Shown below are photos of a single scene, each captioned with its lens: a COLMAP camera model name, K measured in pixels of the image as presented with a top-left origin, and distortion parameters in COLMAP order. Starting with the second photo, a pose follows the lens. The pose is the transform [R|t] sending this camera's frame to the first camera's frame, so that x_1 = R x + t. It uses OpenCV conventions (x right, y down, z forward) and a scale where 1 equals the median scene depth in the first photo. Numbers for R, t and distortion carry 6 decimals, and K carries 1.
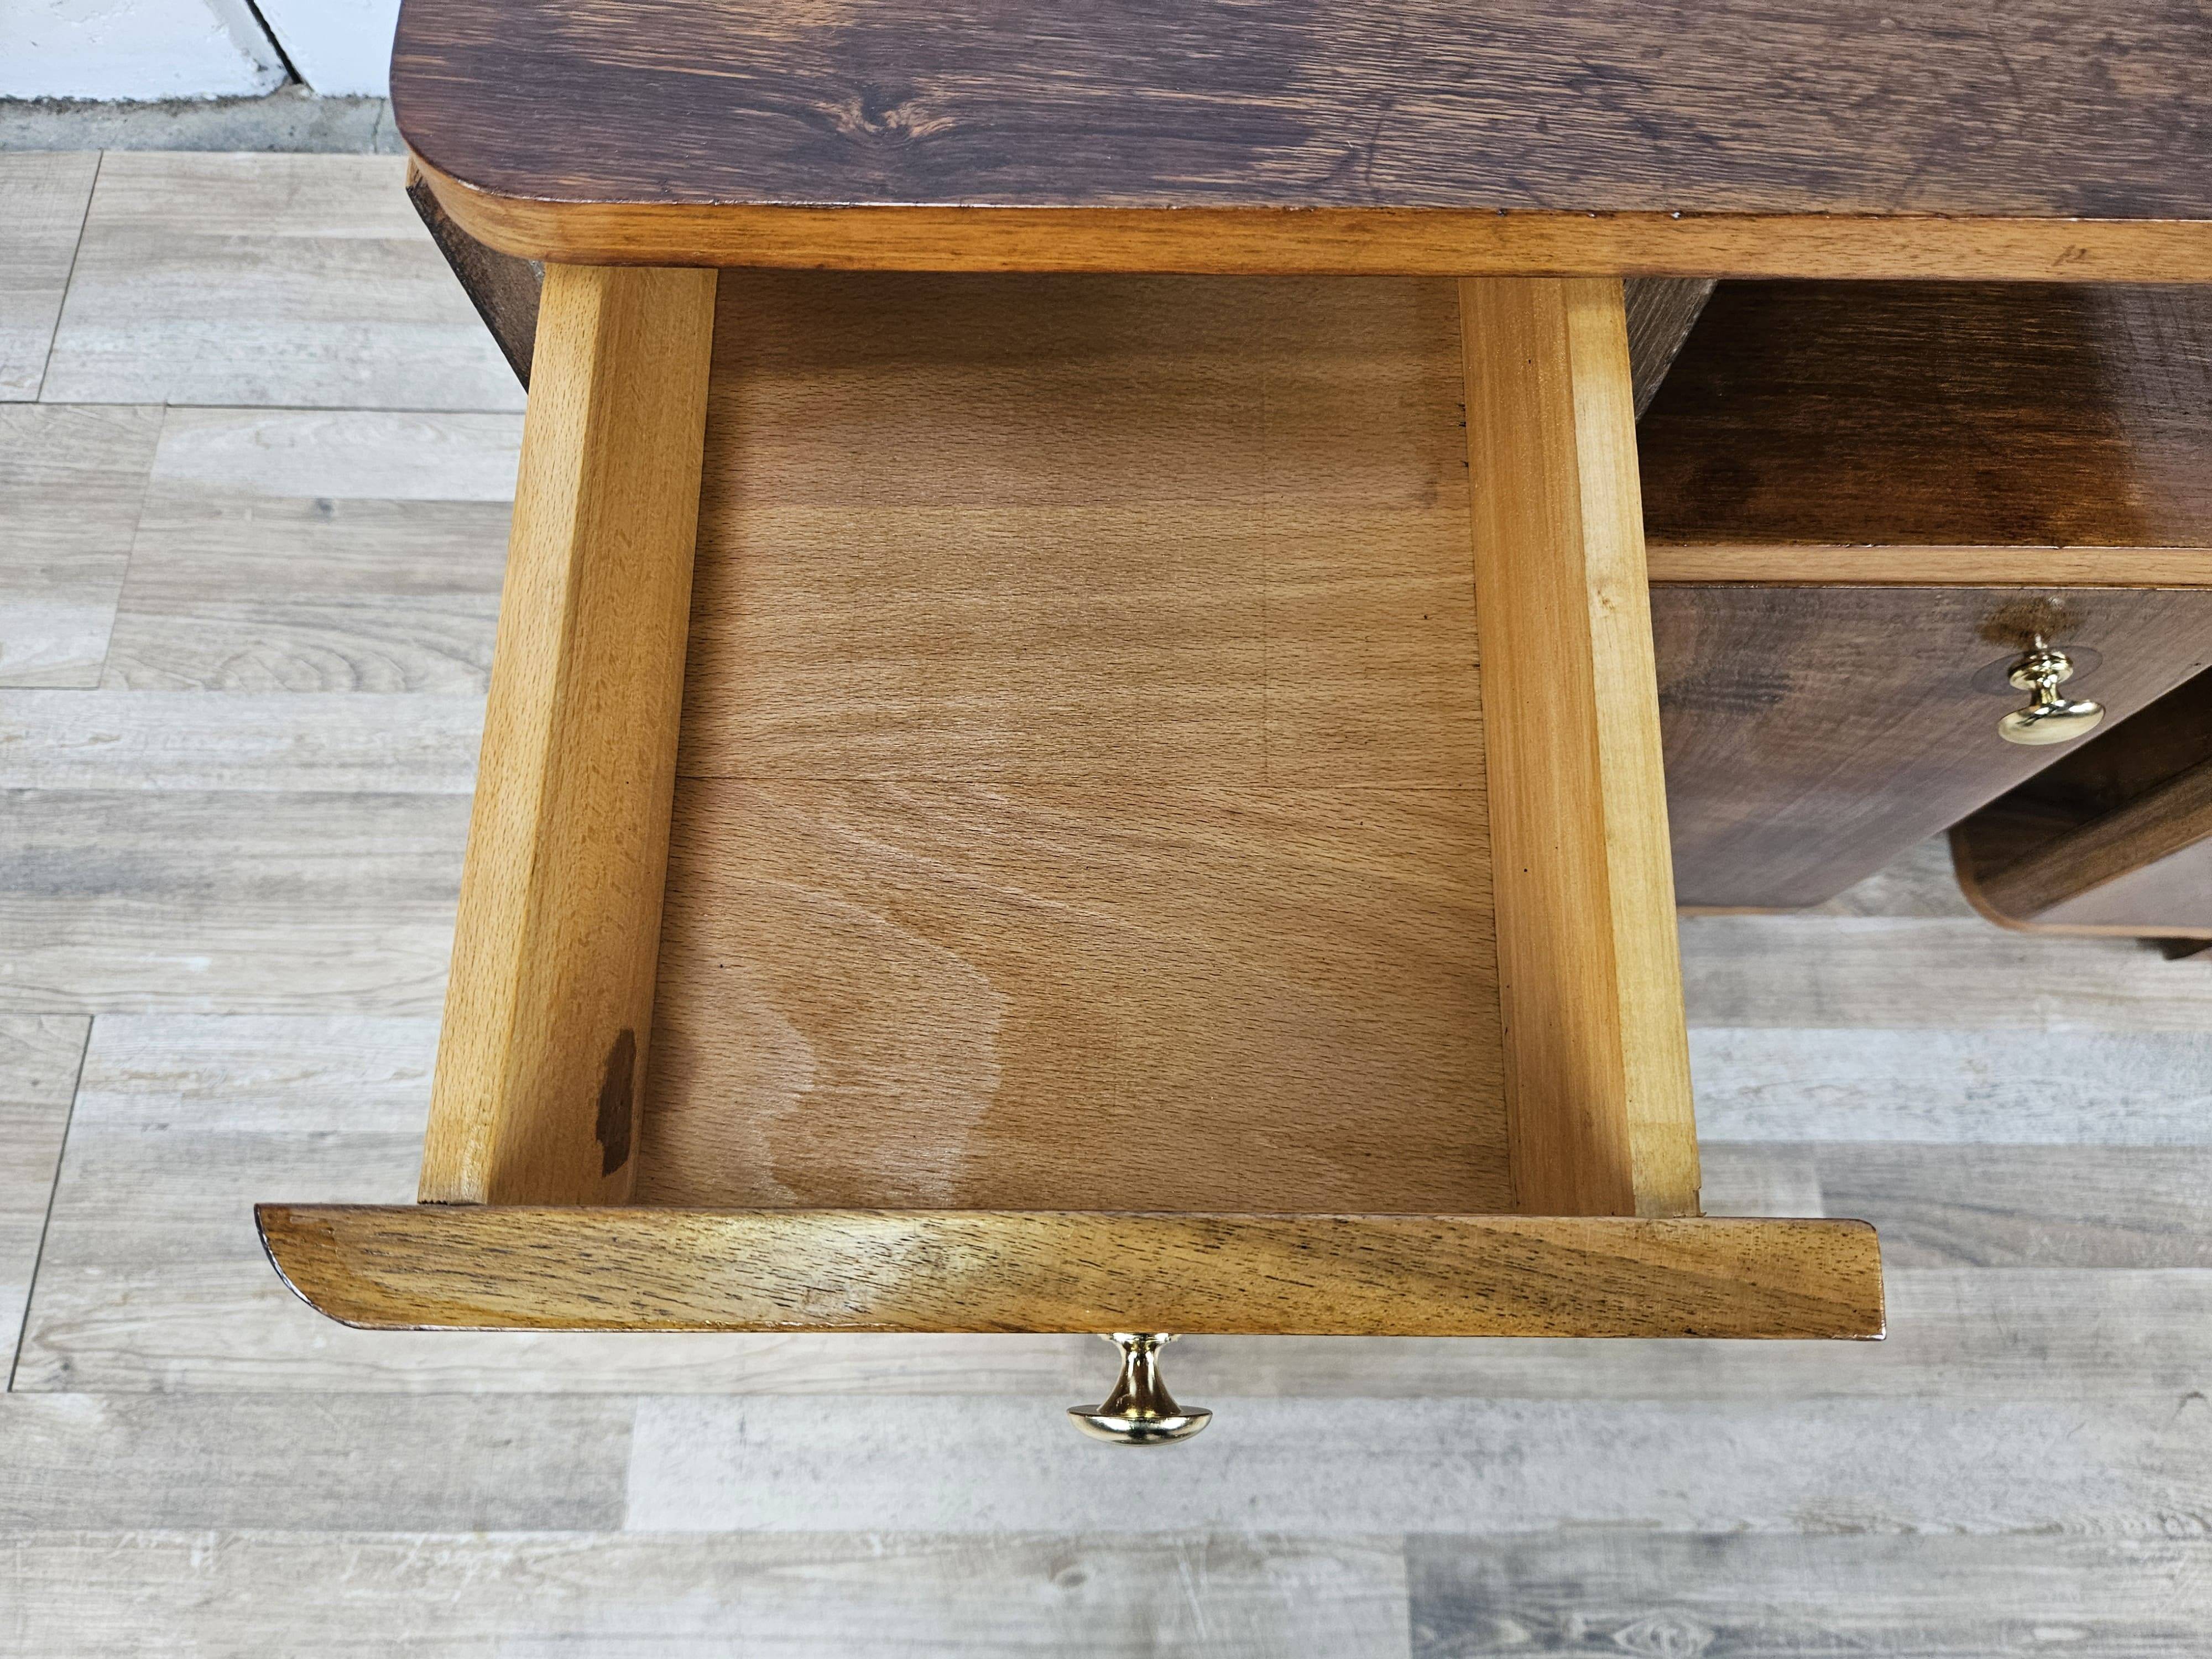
lens RADIAL K [[1531.0, 0, 1109.7], [0, 1531.0, 839.9], [0, 0, 1]] dist [0.036996, -0.045514]
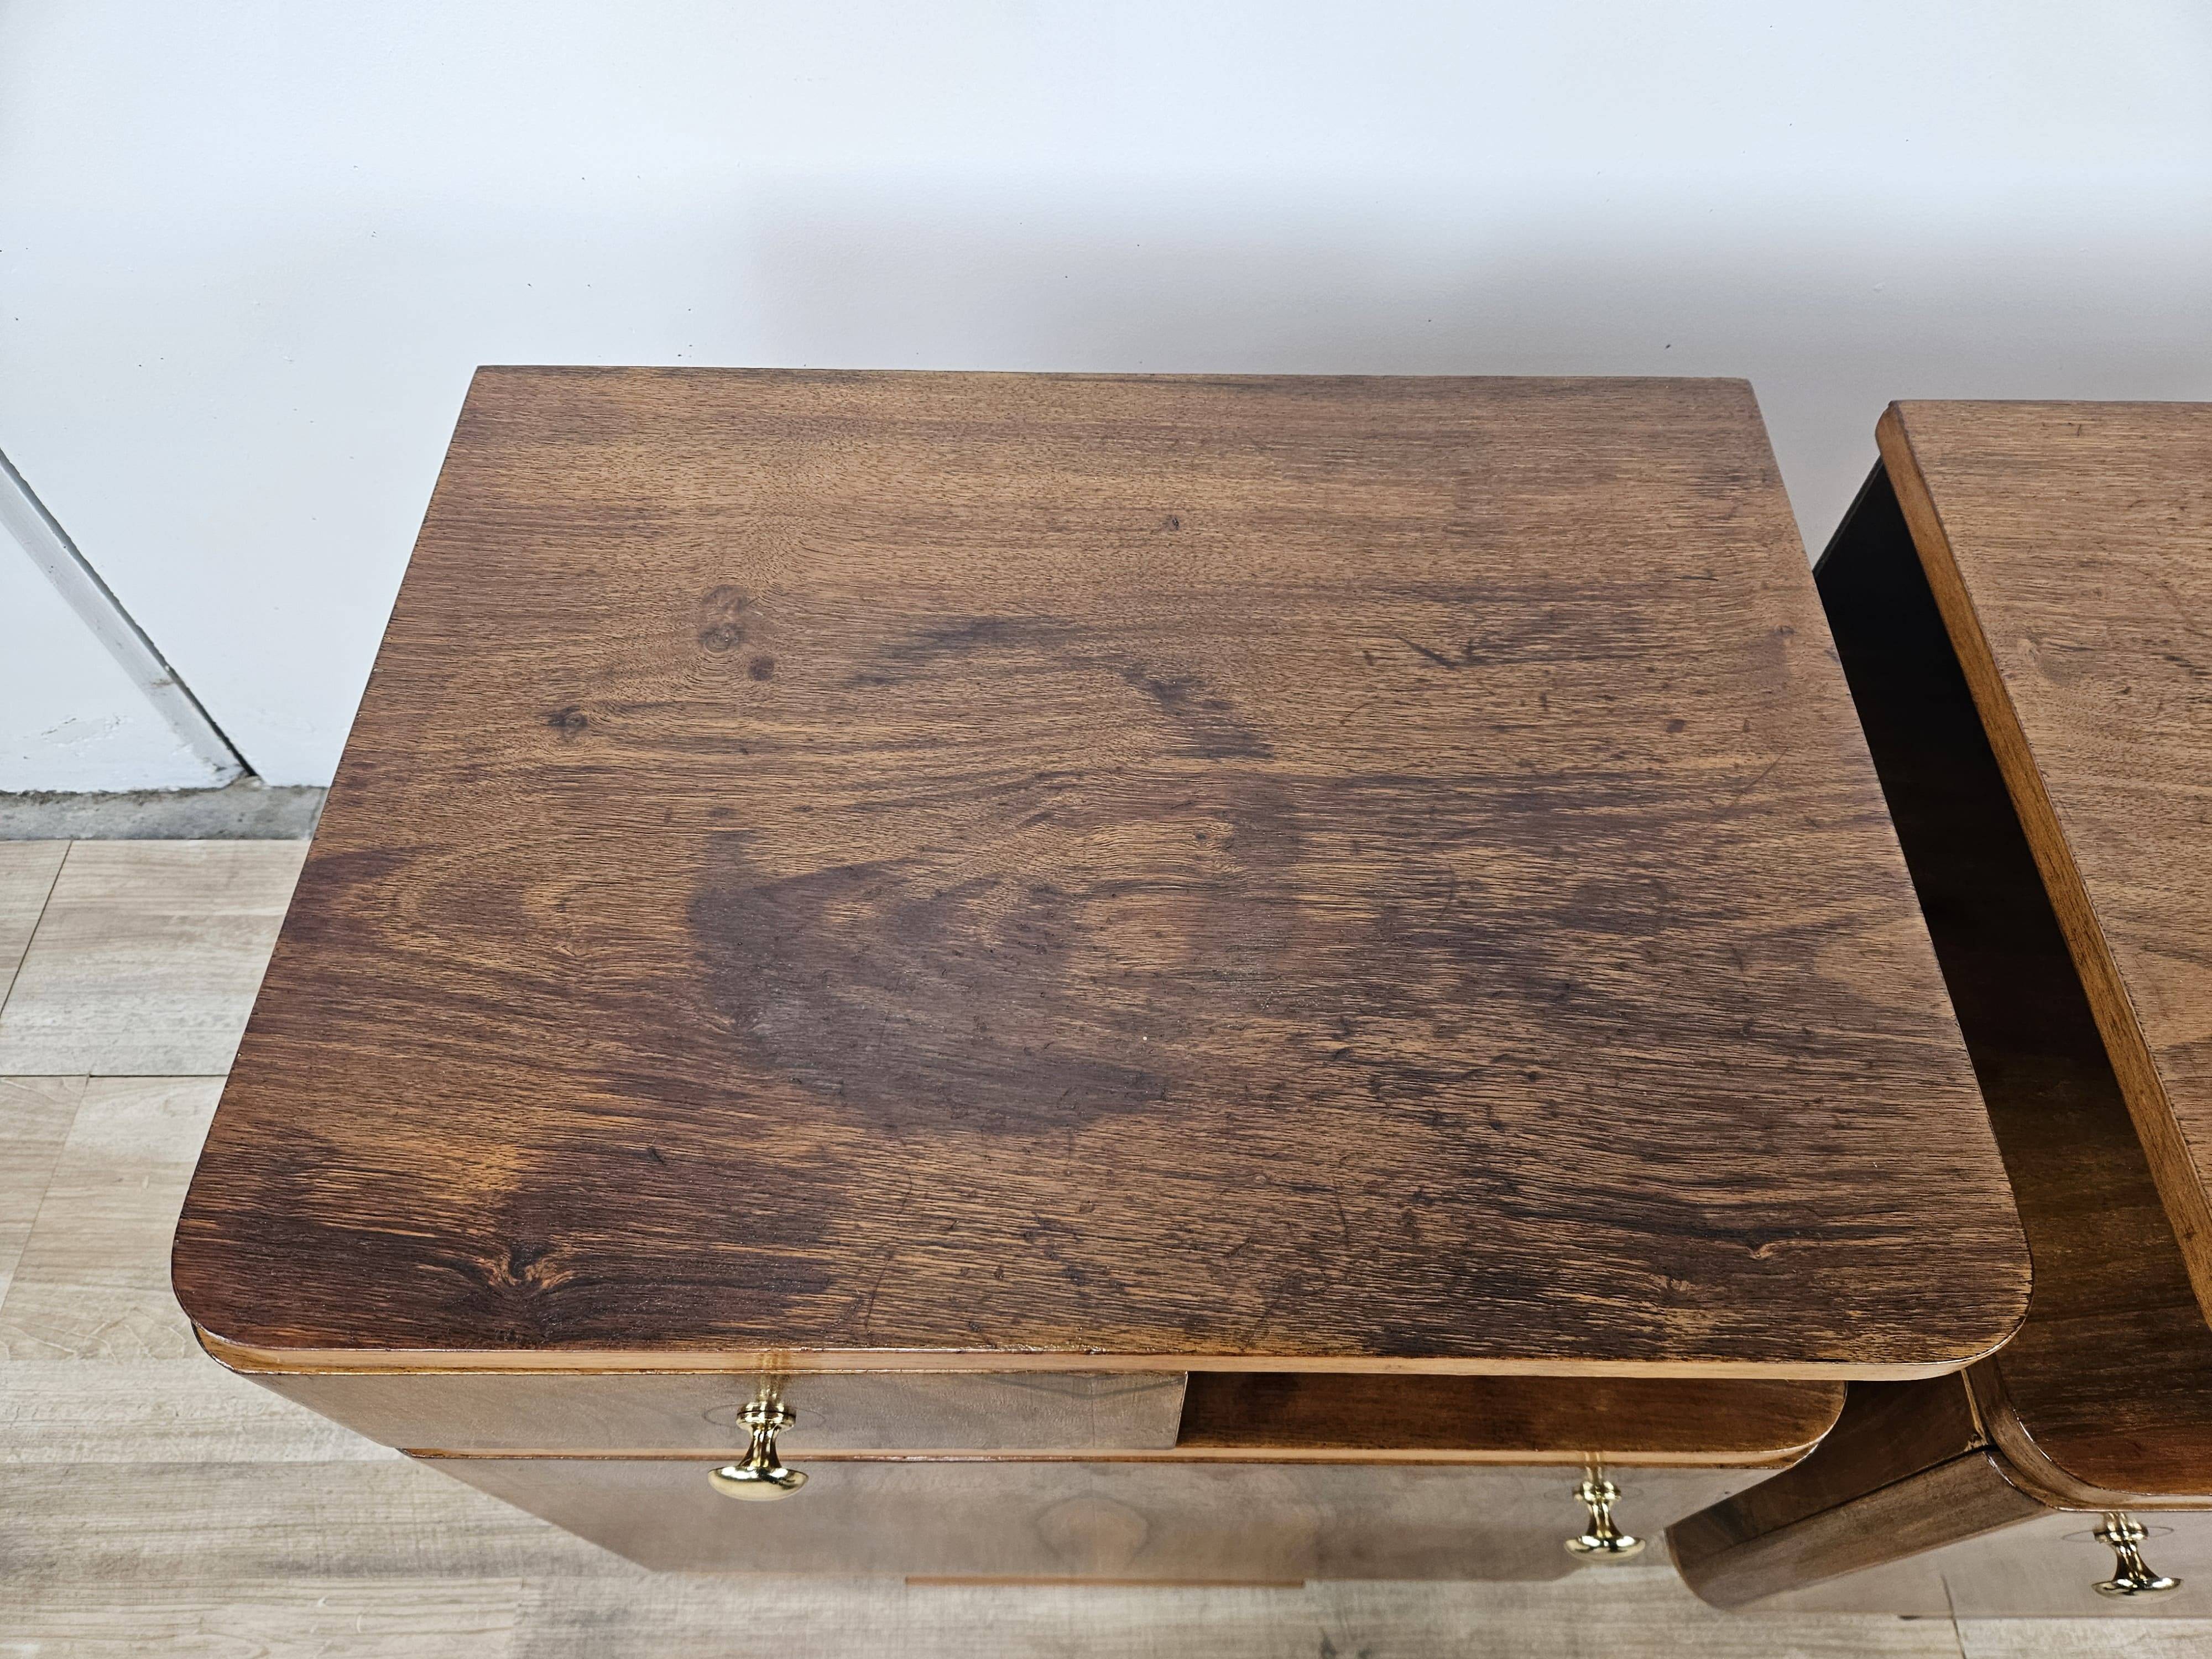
lens RADIAL K [[1574.6, 0, 1100.1], [0, 1574.6, 822.6], [0, 0, 1]] dist [0.030475, -0.033612]
pose [[0.999991, -0.001288, -0.004026, 0.367300], [0.000274, 0.970175, -0.242407, -0.499432], [0.004218, 0.242404, 0.970166, -0.465490]]
